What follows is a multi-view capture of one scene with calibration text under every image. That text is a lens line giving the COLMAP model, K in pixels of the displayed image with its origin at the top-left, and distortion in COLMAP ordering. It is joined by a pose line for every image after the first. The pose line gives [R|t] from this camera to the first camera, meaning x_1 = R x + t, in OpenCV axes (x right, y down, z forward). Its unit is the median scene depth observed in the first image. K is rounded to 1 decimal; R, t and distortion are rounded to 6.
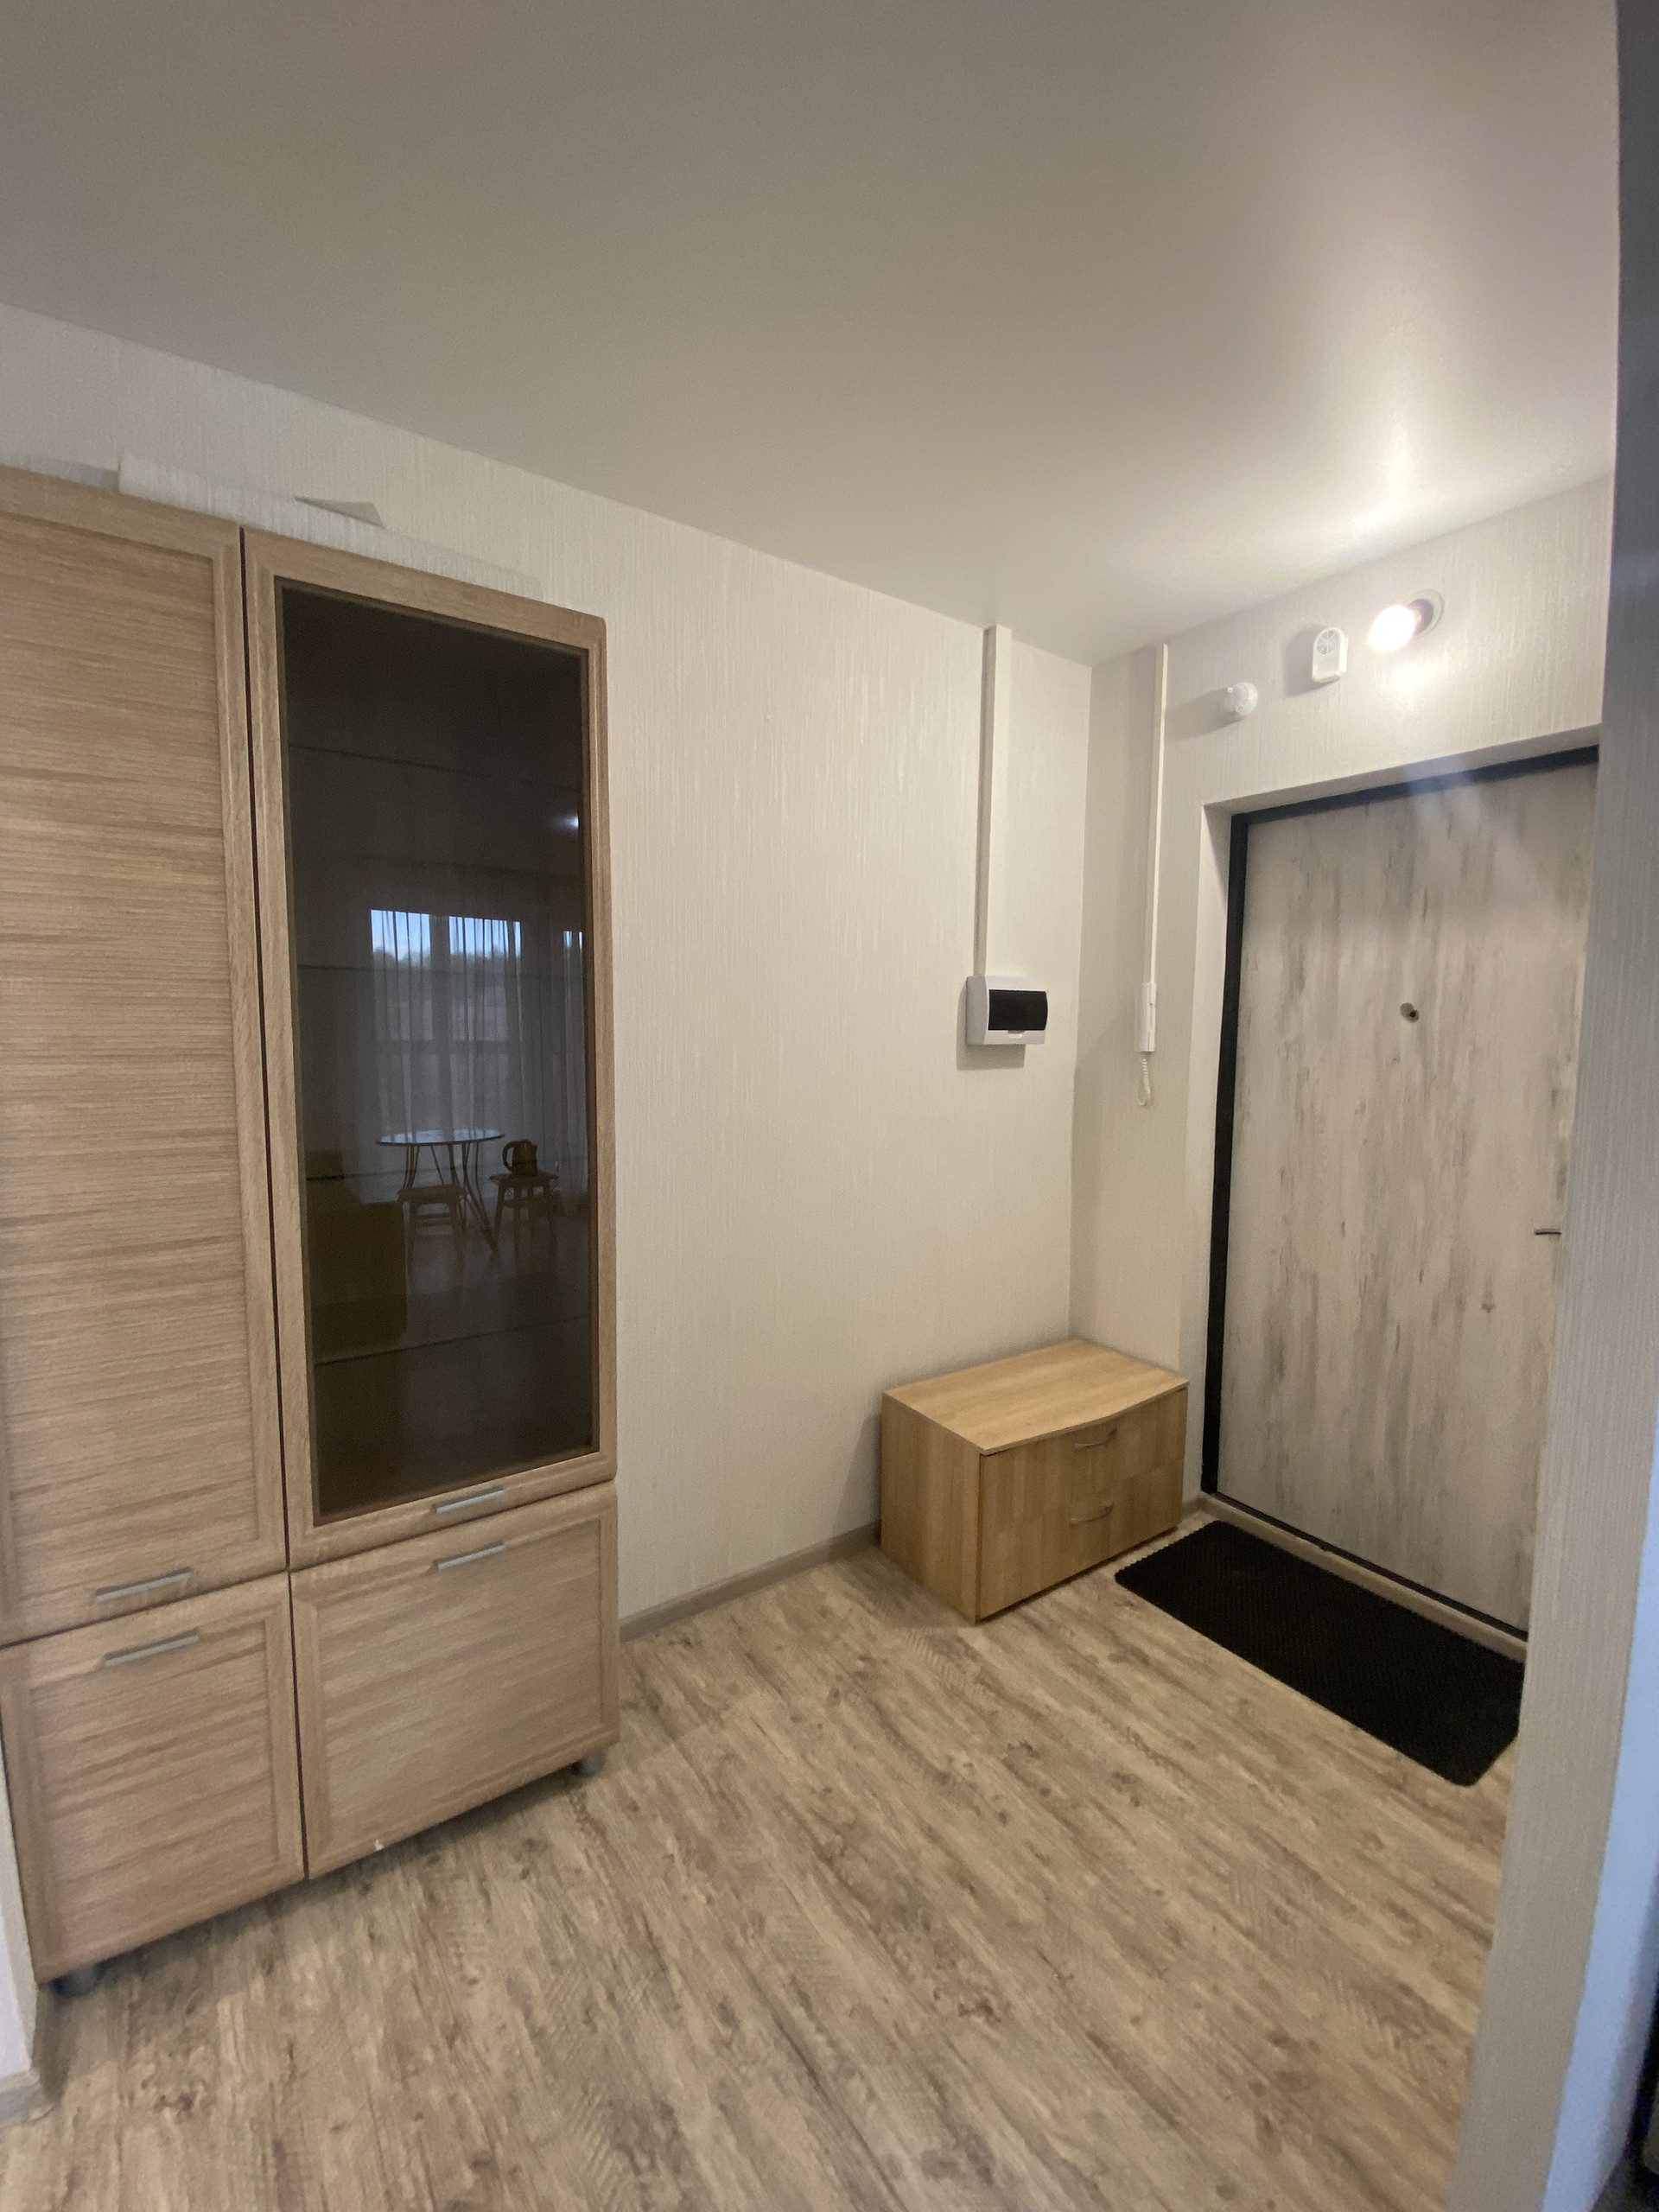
lens RADIAL K [[910.2, 0, 825.8], [0, 910.2, 1090.3], [0, 0, 1]] dist [0.005893, -0.013354]
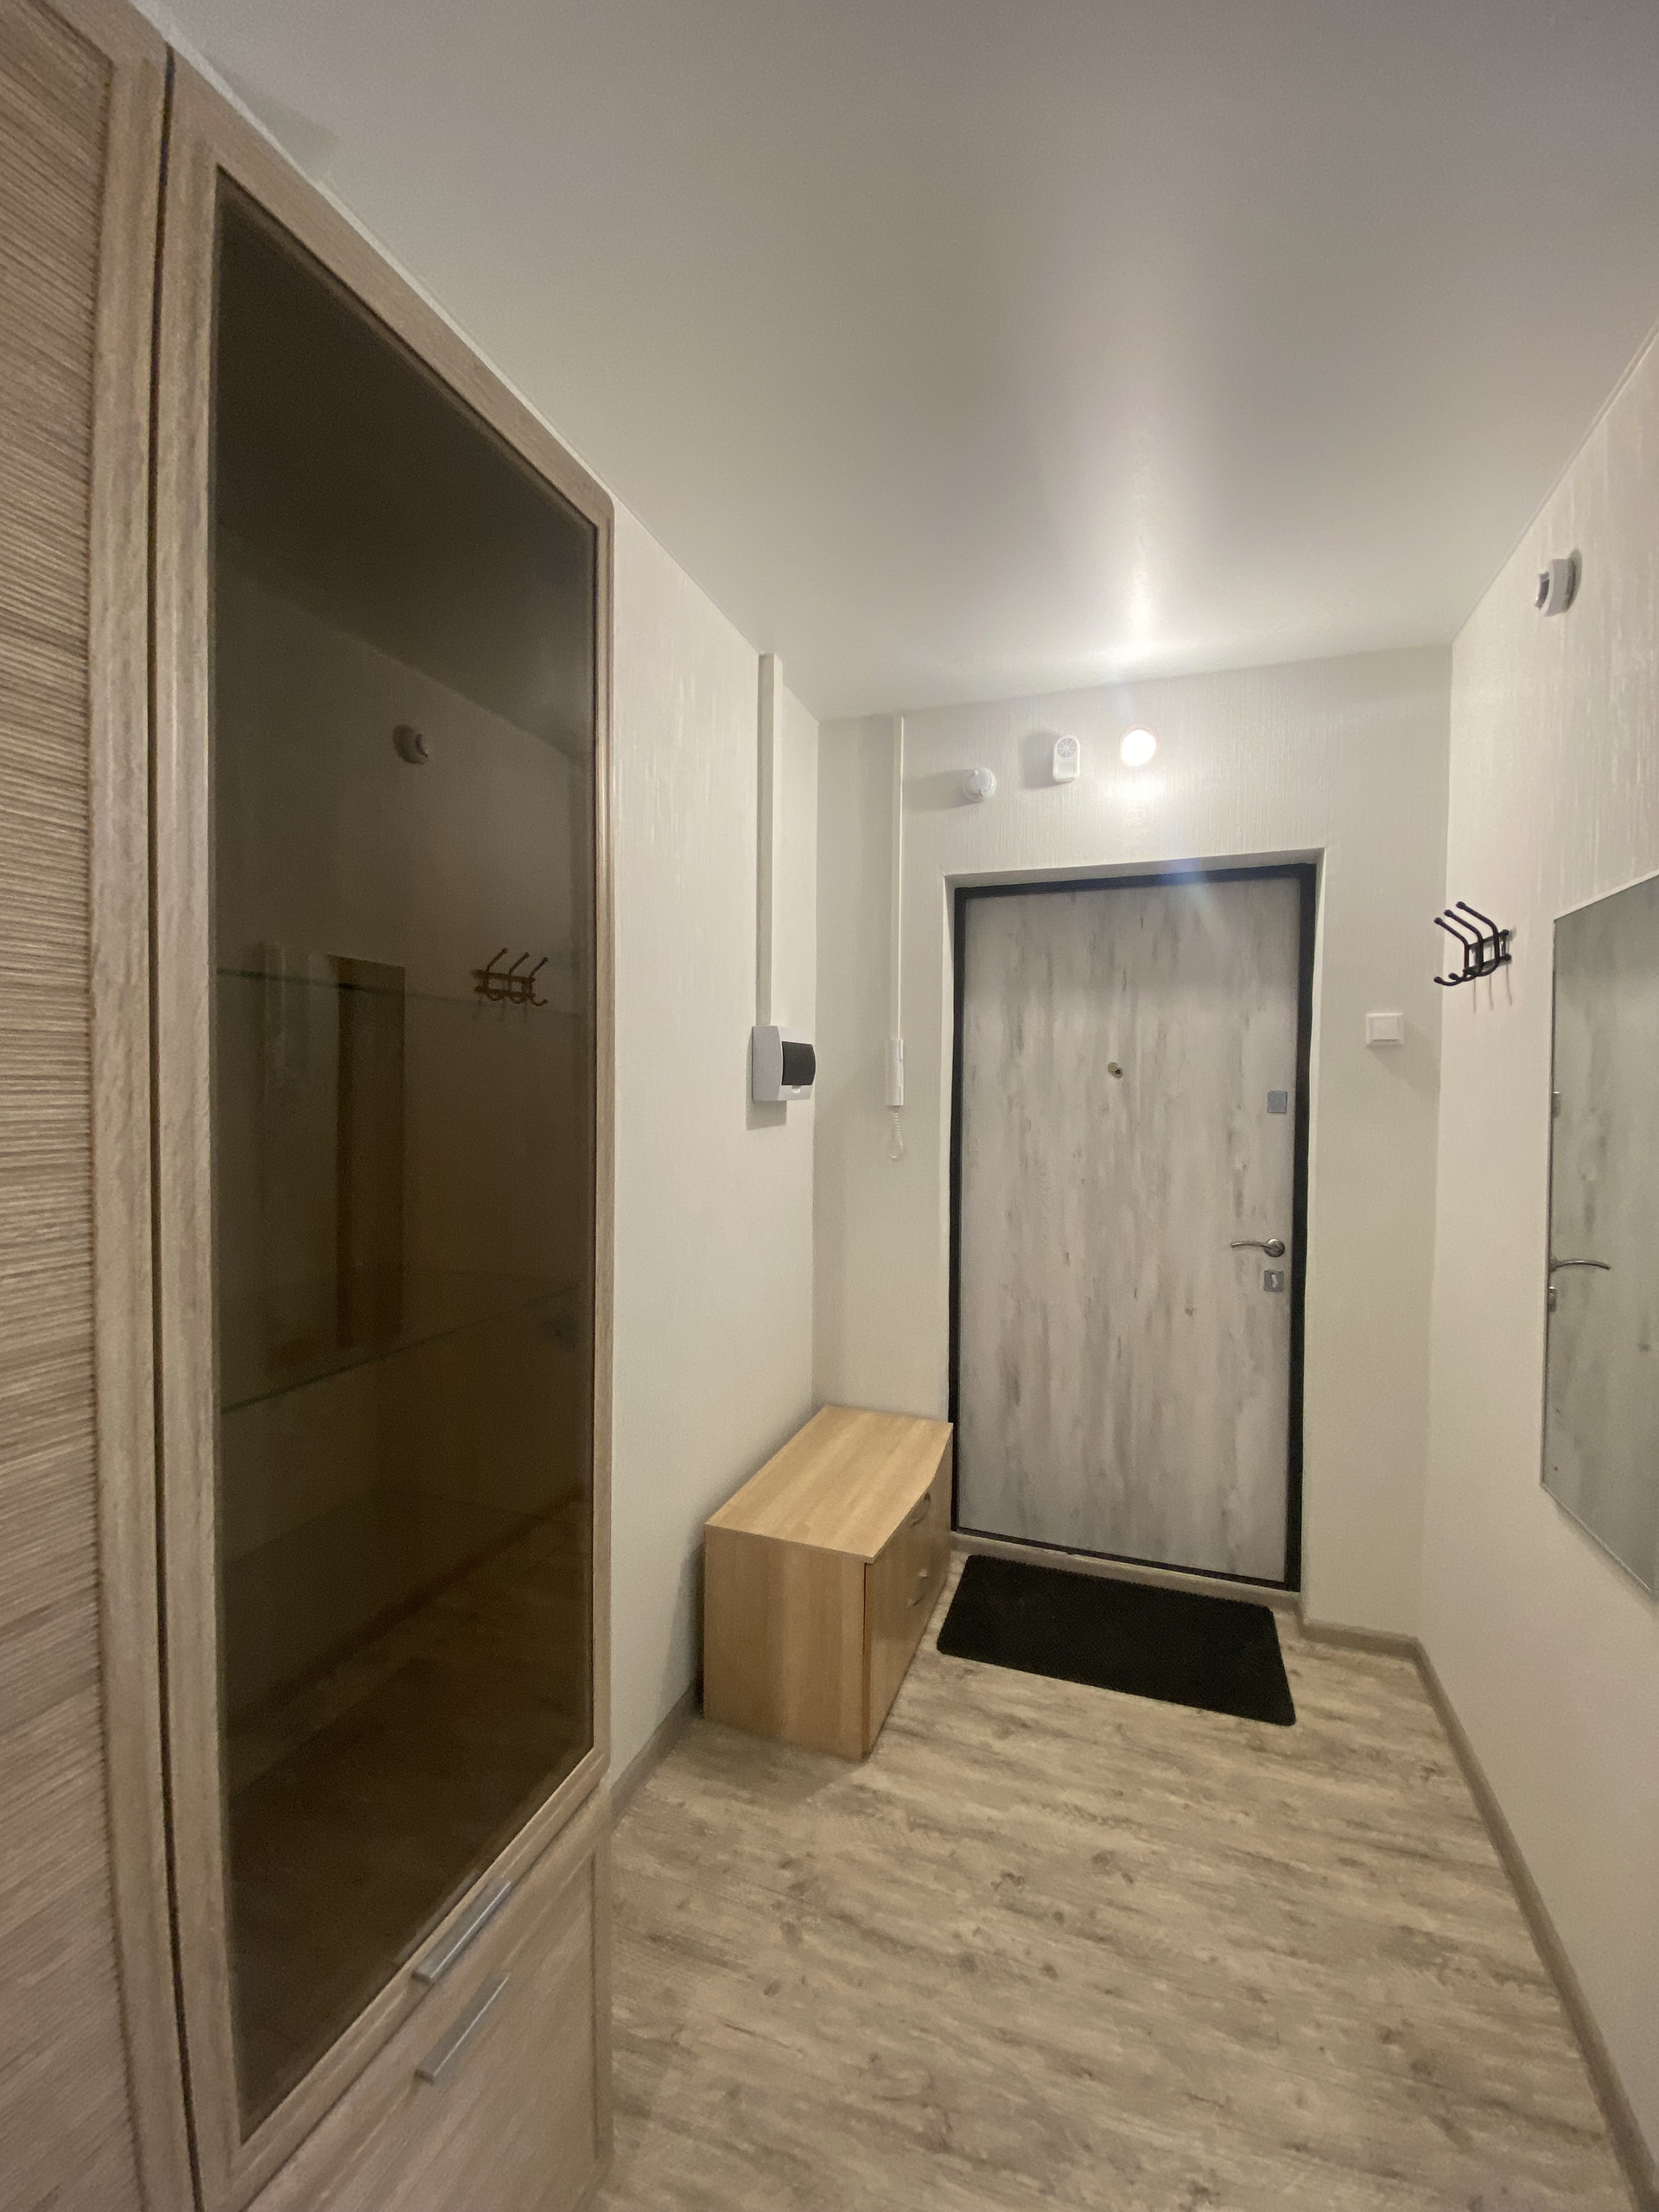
lens RADIAL K [[910.2, 0, 826.6], [0, 910.2, 1089.3], [0, 0, 1]] dist [0.005893, -0.013354]
pose [[0.811161, -0.006790, 0.584784, -0.525207], [0.039385, 0.998297, -0.043041, -0.035008], [-0.583496, 0.057944, 0.810046, 0.381974]]
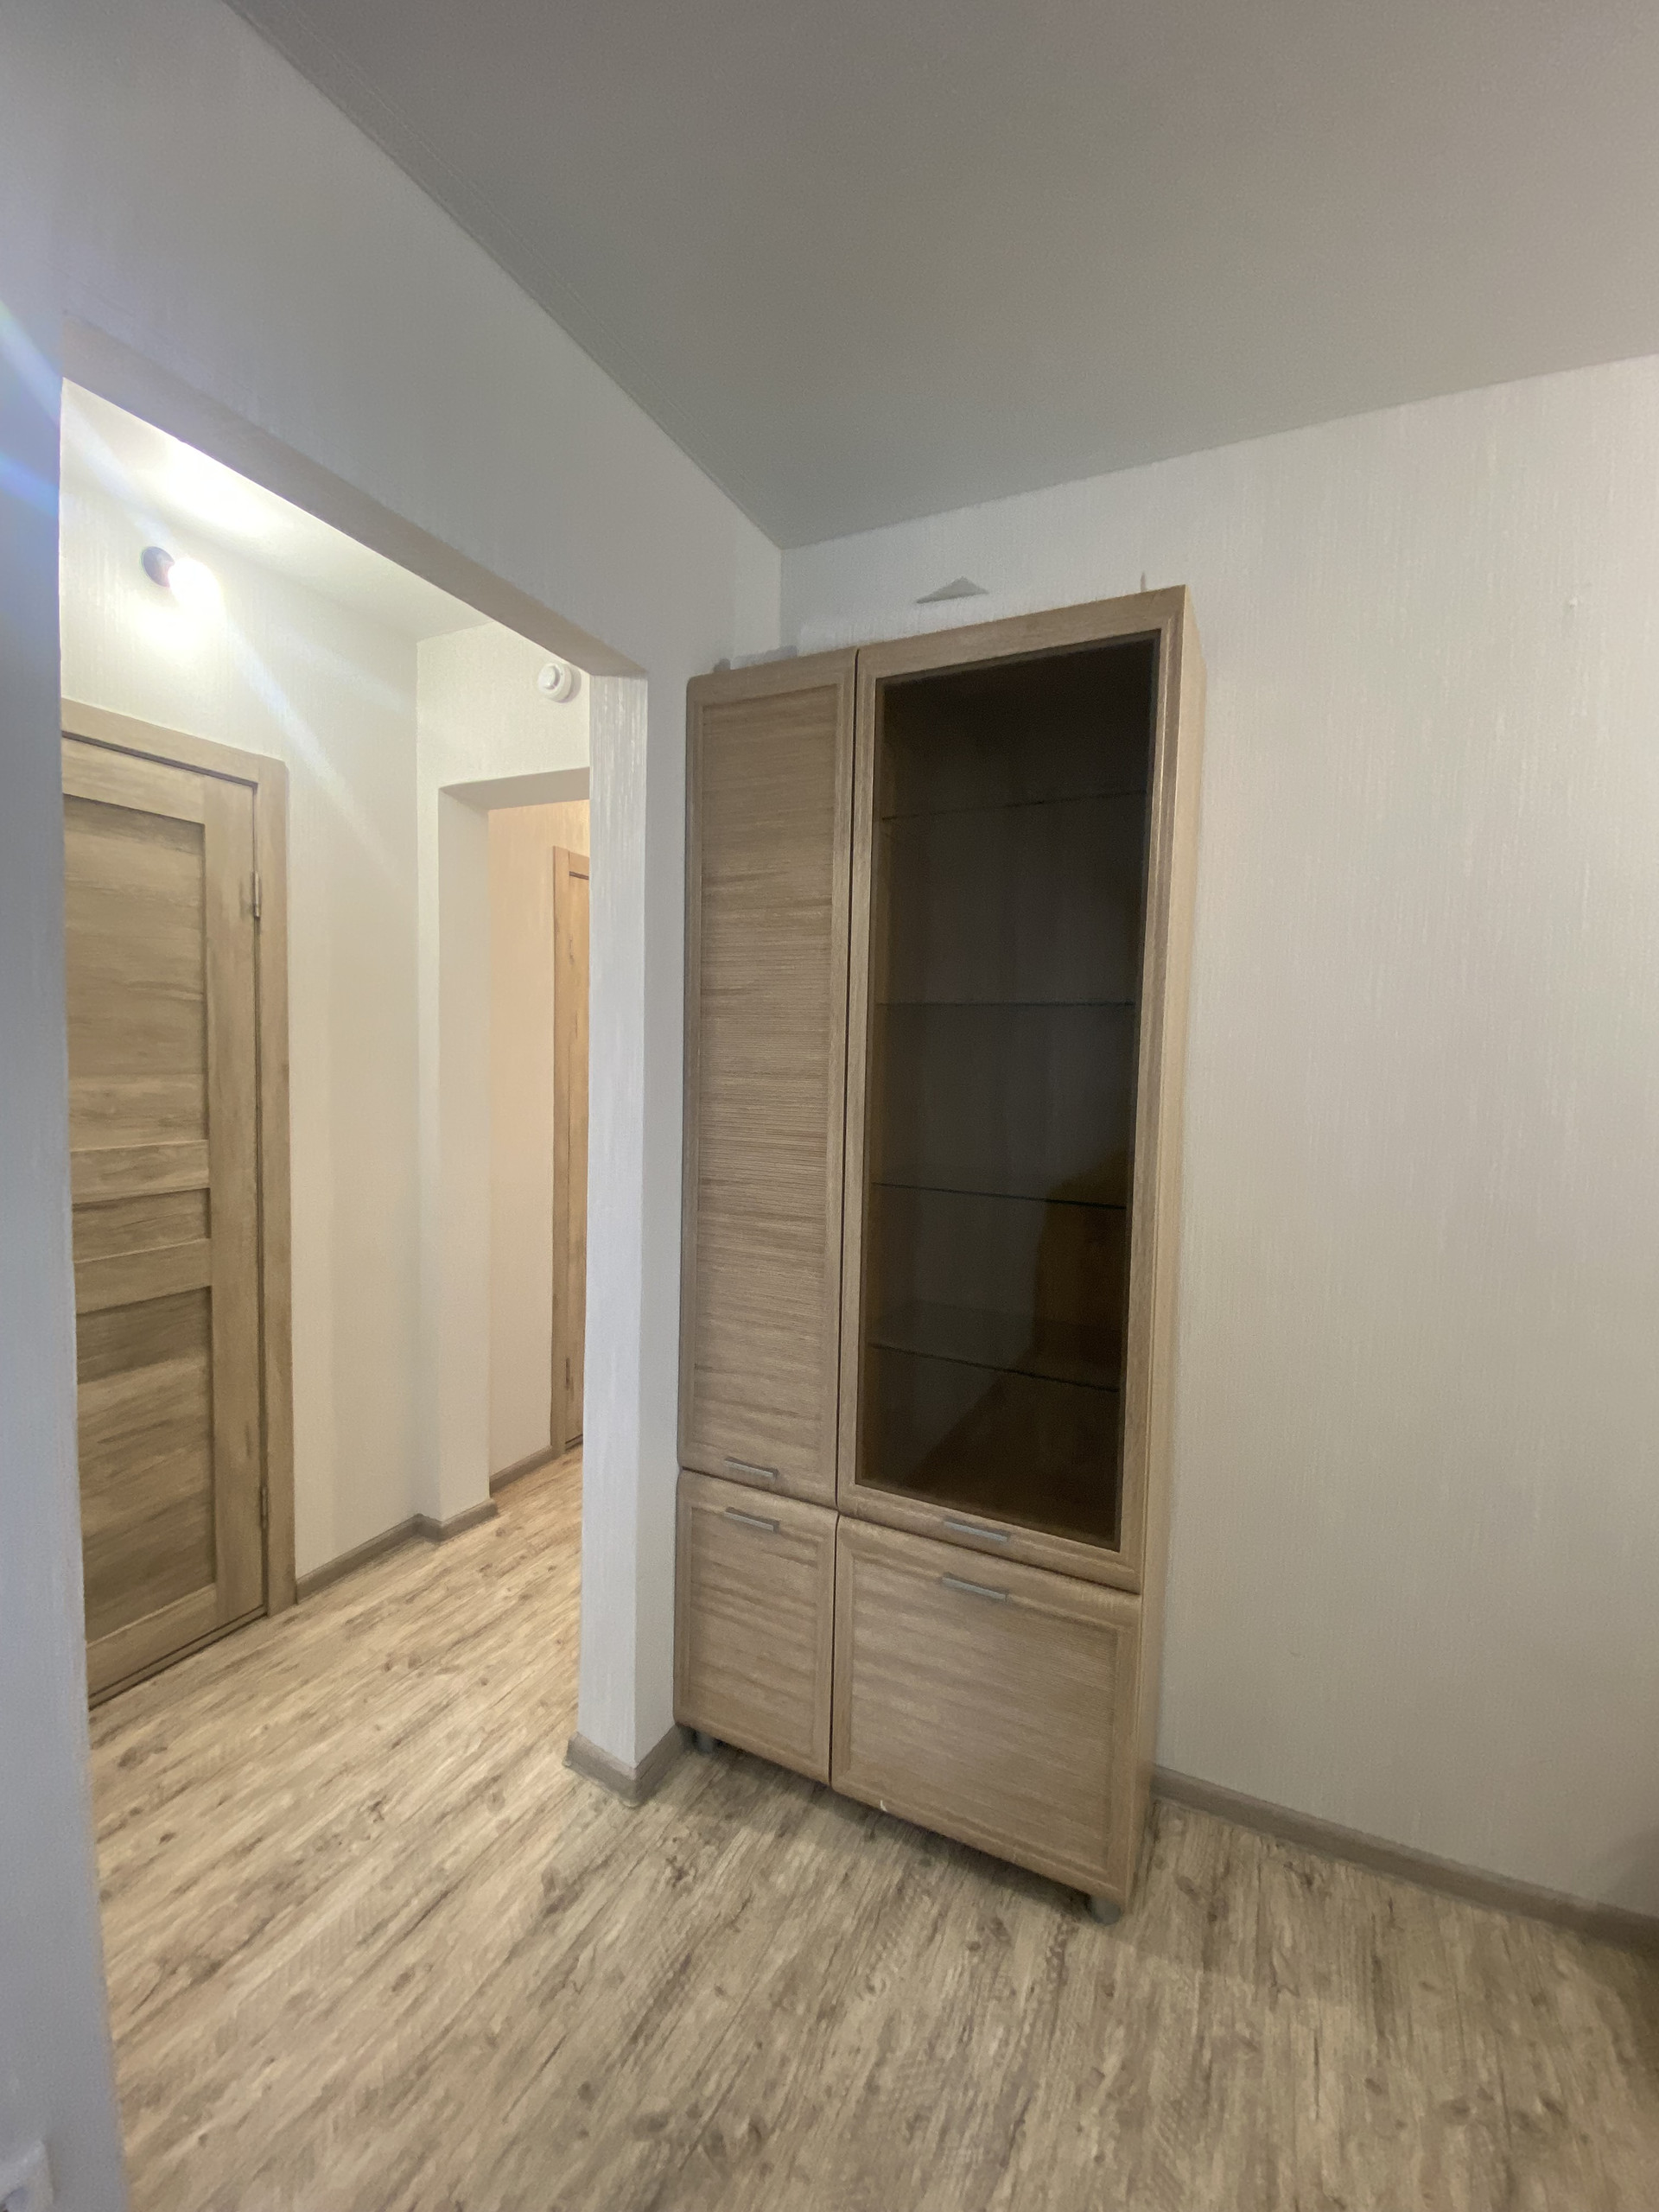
lens RADIAL K [[910.2, 0, 832.9], [0, 910.2, 1093.8], [0, 0, 1]] dist [0.005893, -0.013354]
pose [[0.502682, 0.046580, -0.863215, 0.364227], [-0.089926, 0.995947, 0.001375, -0.012264], [0.859781, 0.076935, 0.504834, 0.321063]]
